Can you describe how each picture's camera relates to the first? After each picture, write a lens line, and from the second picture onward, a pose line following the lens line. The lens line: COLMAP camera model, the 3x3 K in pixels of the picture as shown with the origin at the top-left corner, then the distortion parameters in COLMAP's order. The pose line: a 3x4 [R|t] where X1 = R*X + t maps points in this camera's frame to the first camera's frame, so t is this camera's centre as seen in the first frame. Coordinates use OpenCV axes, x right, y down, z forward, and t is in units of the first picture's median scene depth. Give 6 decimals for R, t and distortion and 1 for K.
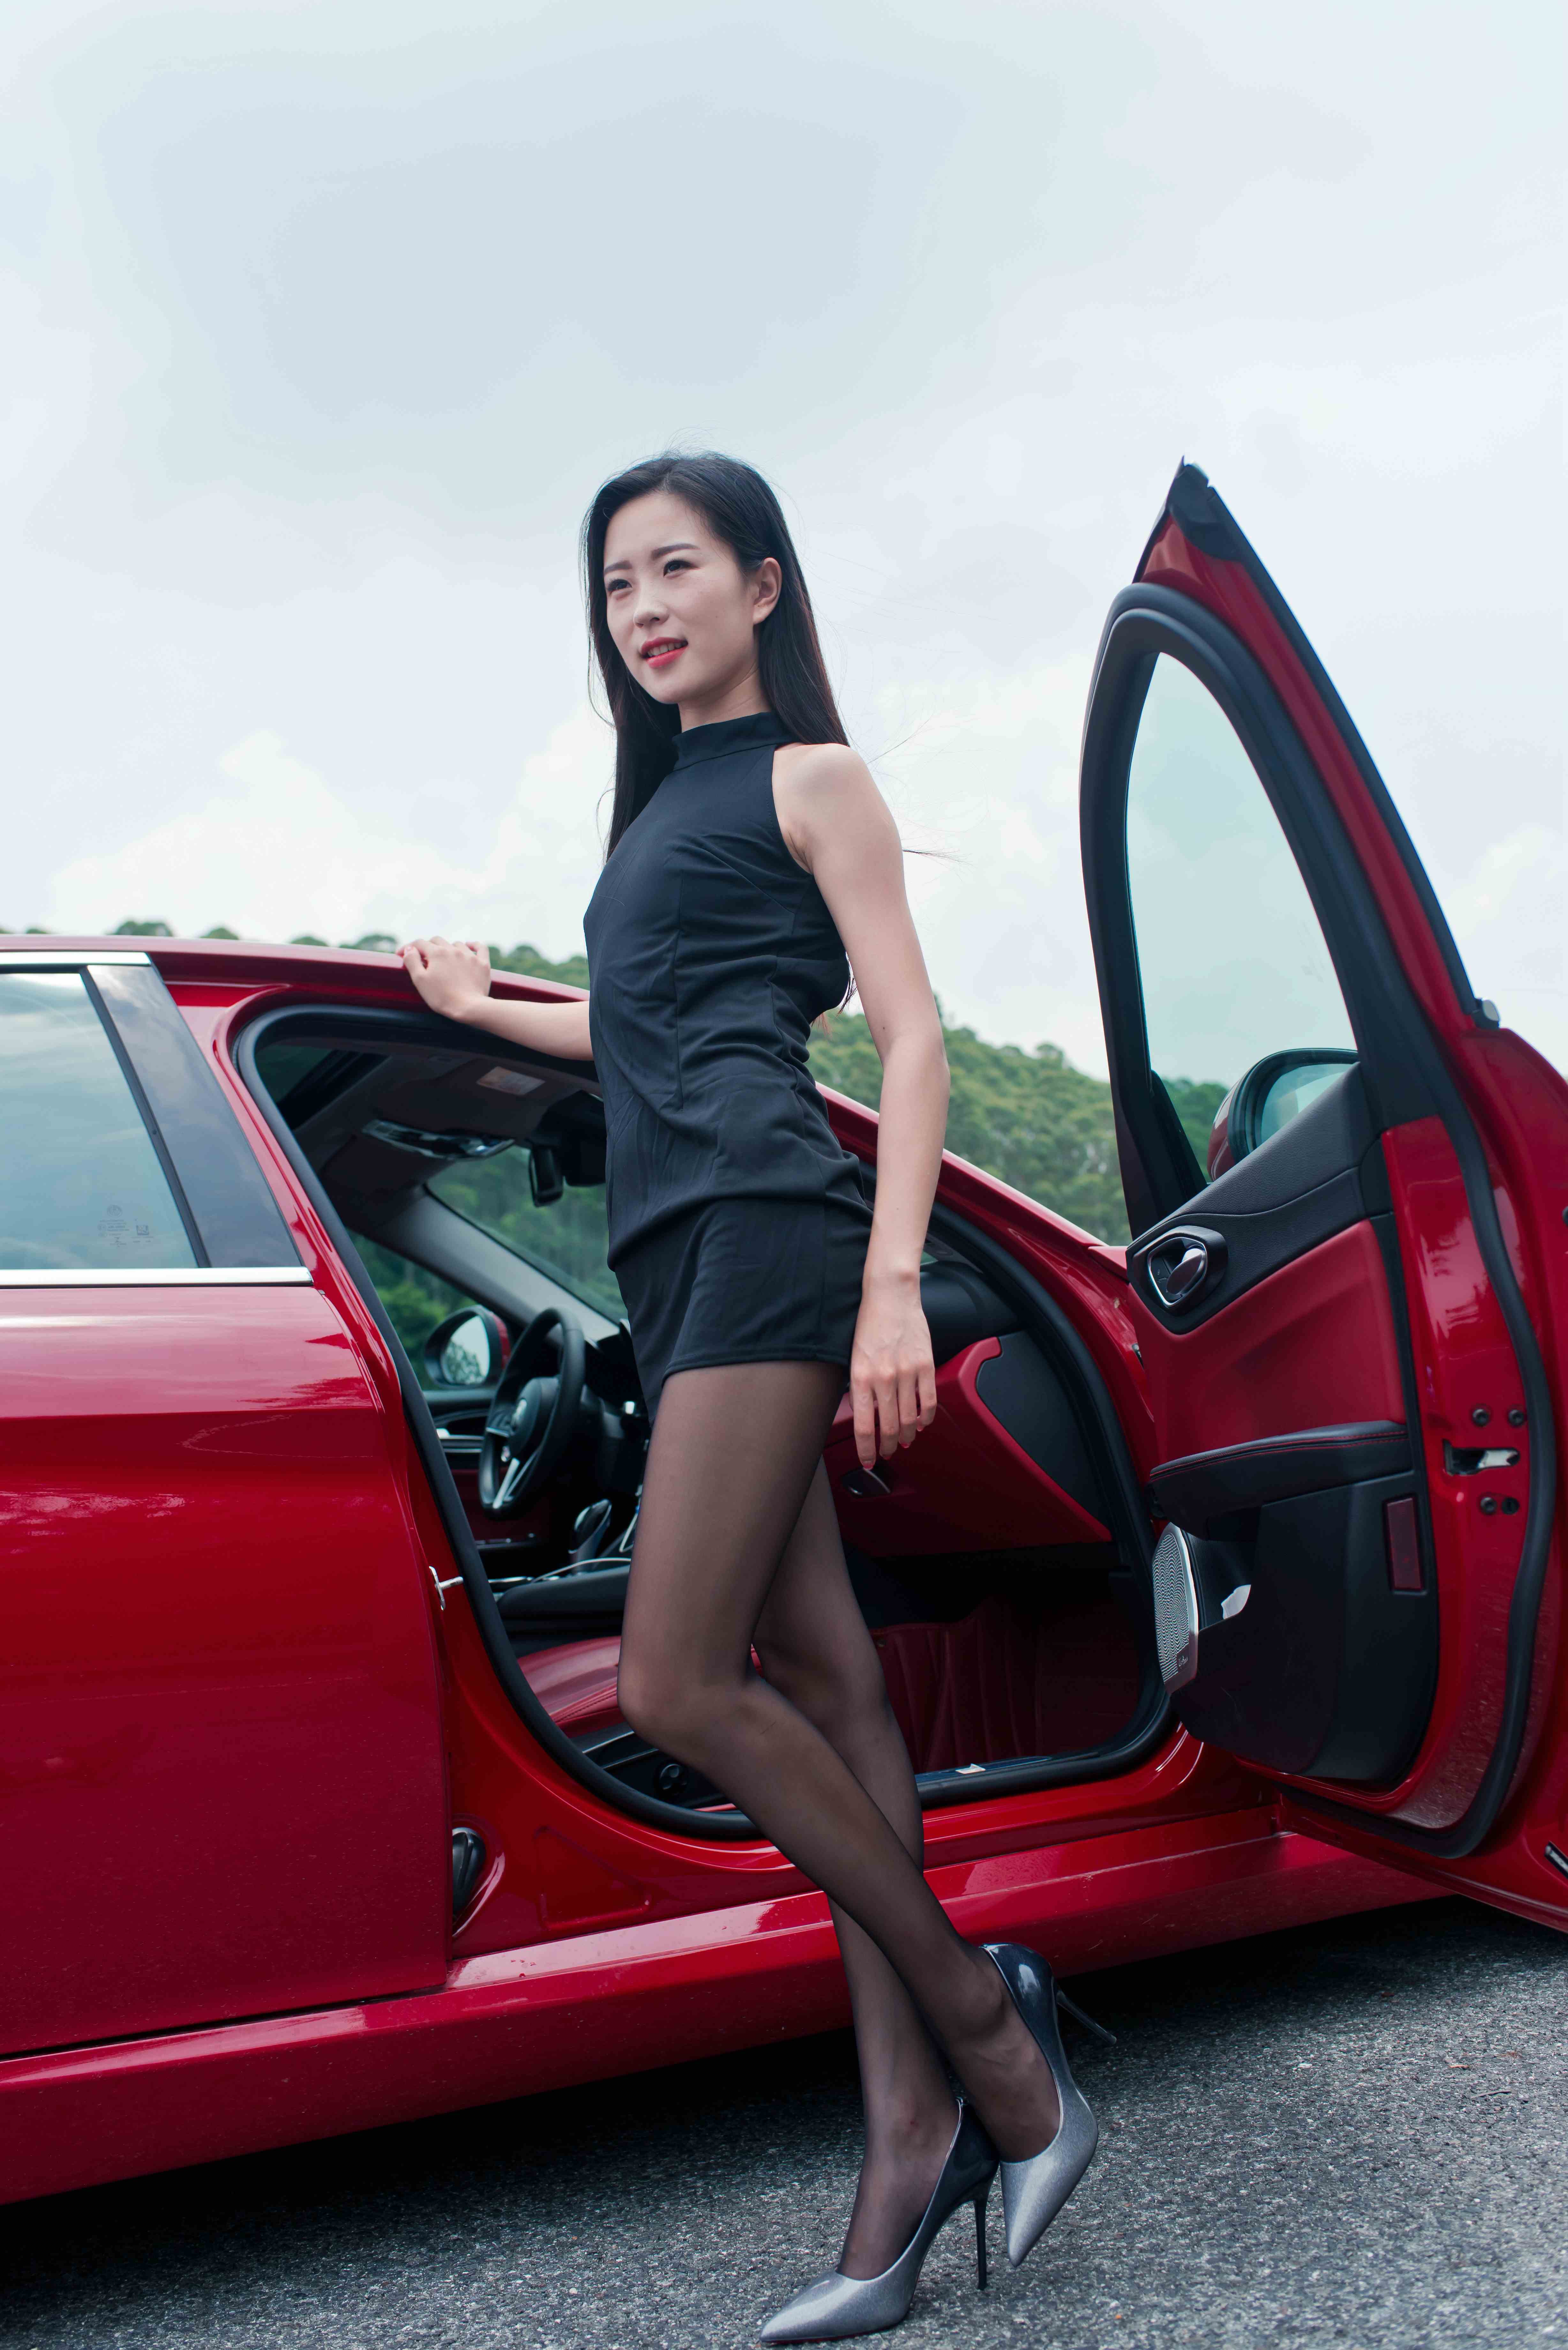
lens RADIAL K [[2280.7, 0, 784.0], [0, 2280.7, 1175.0], [0, 0, 1]] dist [0.016398, -0.006877]
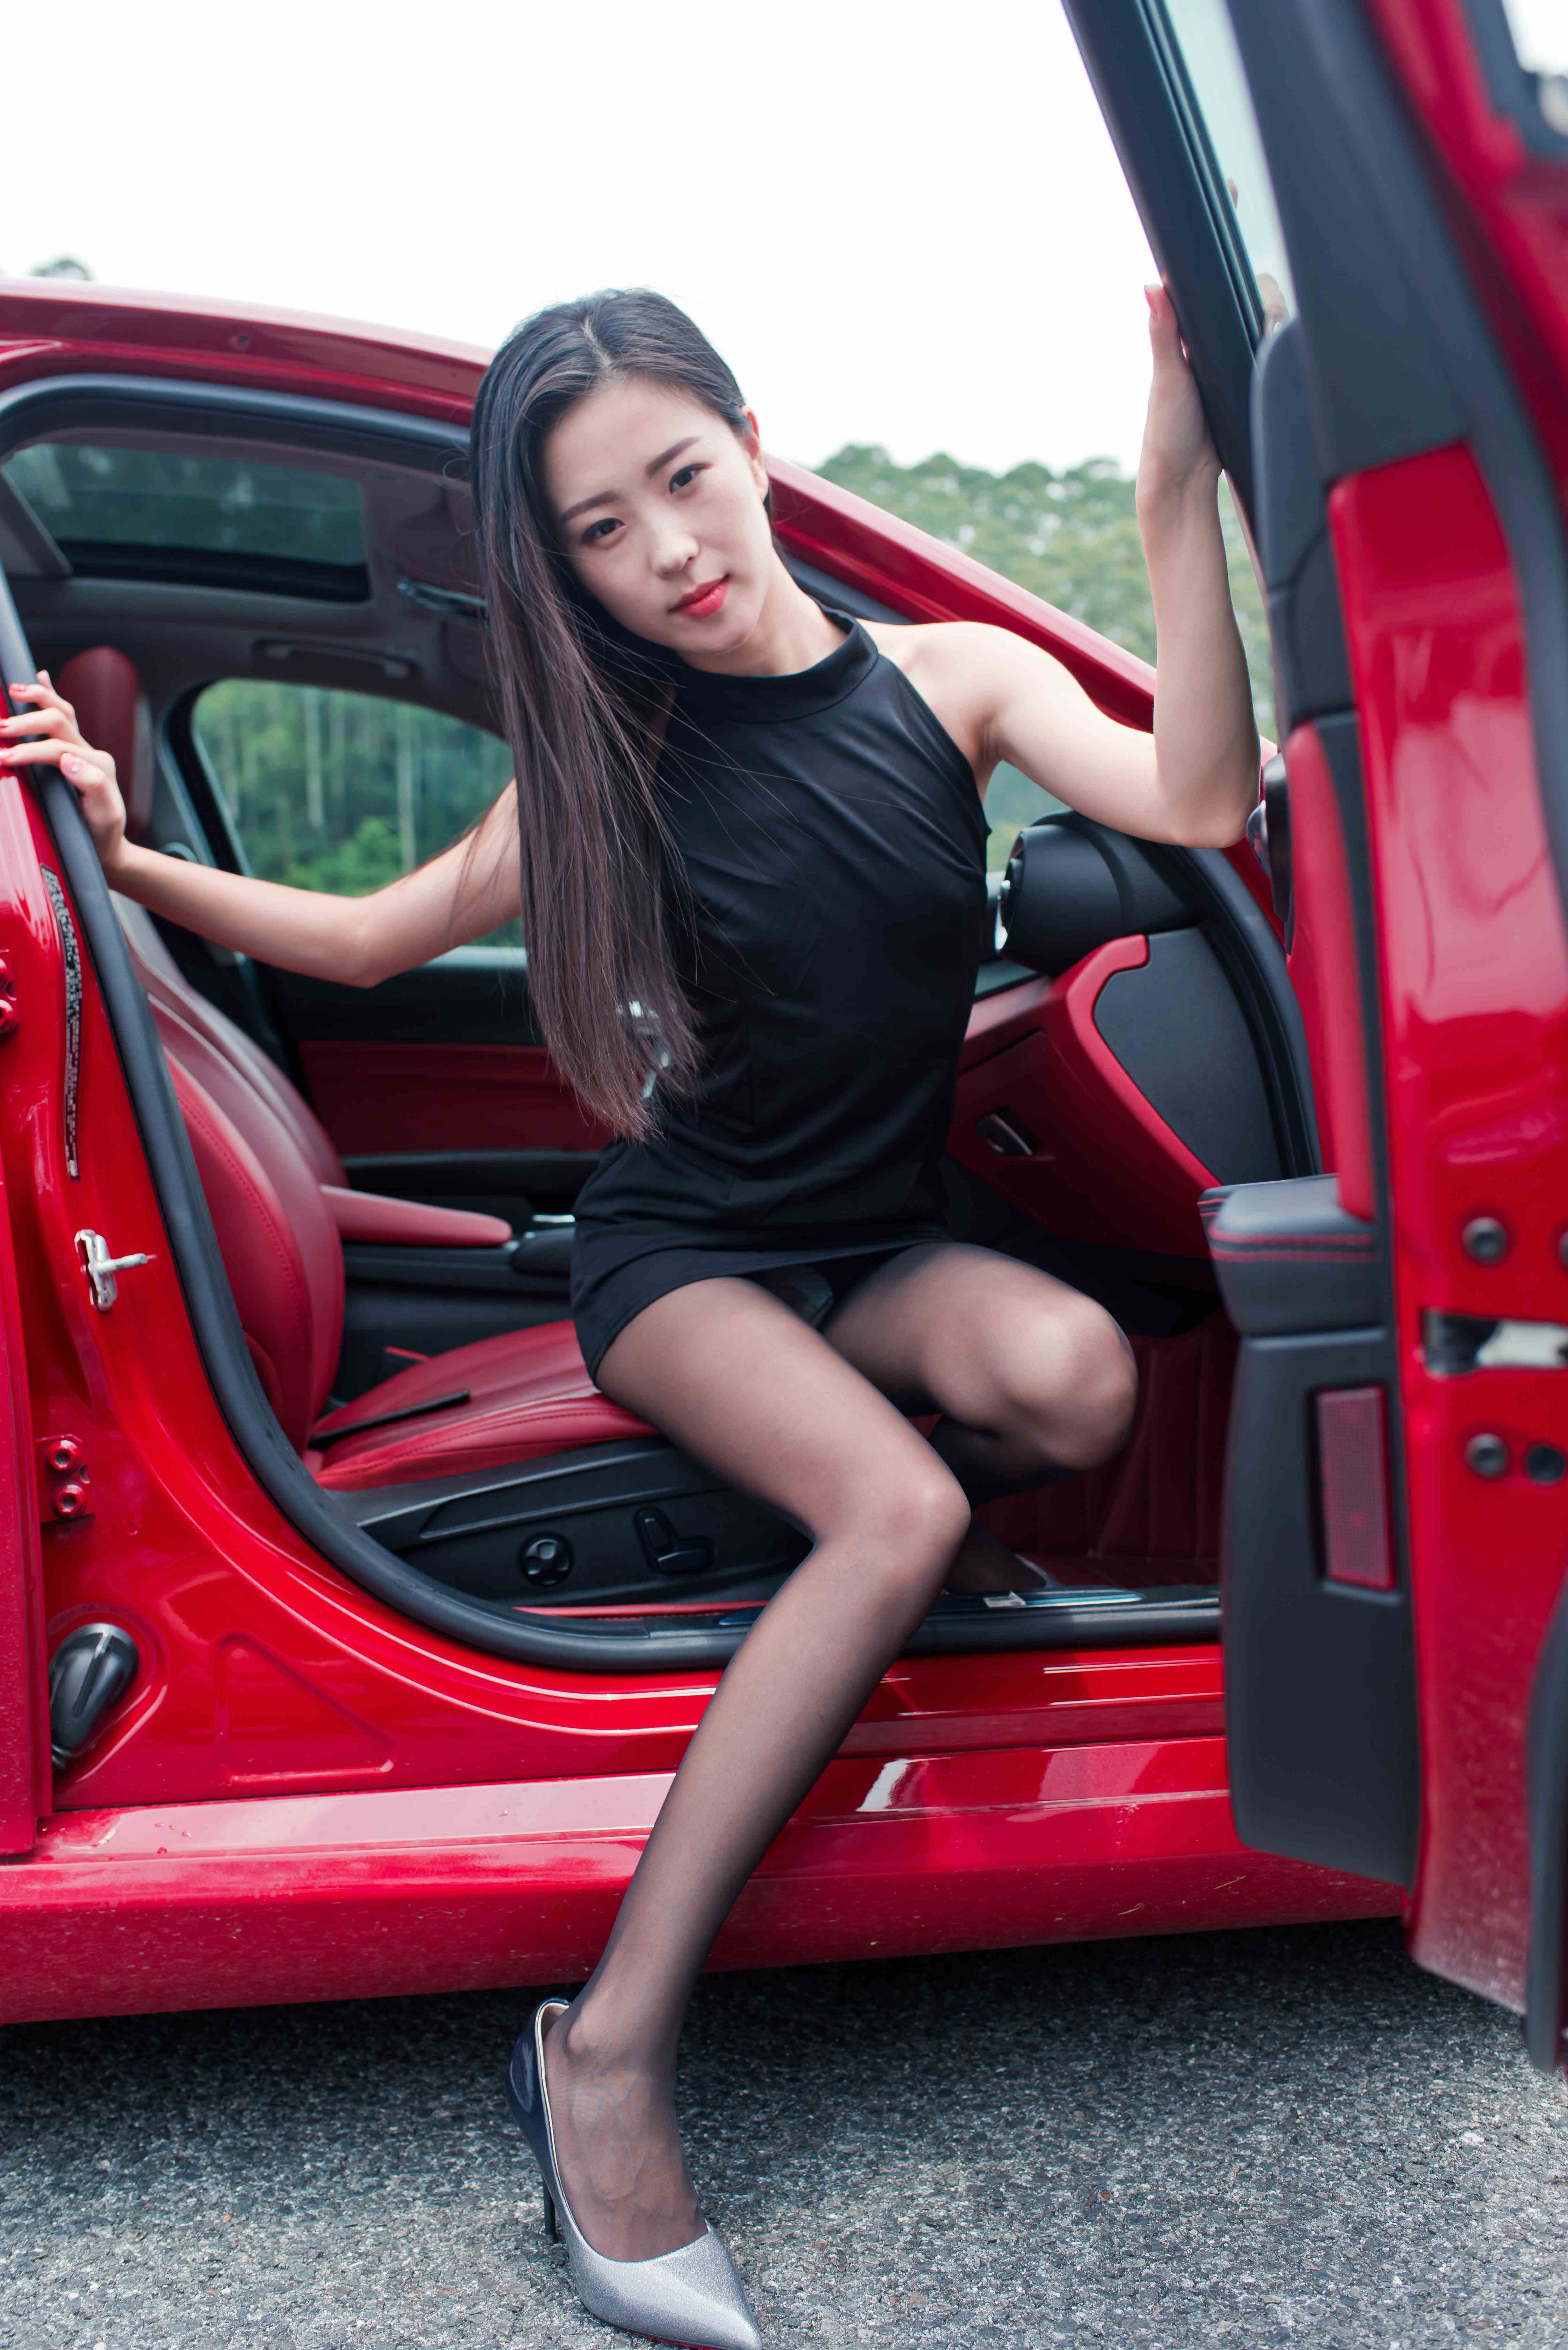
lens RADIAL K [[2280.7, 0, 784.0], [0, 2280.7, 1175.0], [0, 0, 1]] dist [0.016398, -0.006877]
pose [[0.950676, 0.093550, -0.295743, 0.249624], [-0.033252, 0.978679, 0.202688, 0.015303], [0.308398, -0.182857, 0.933517, 0.487307]]
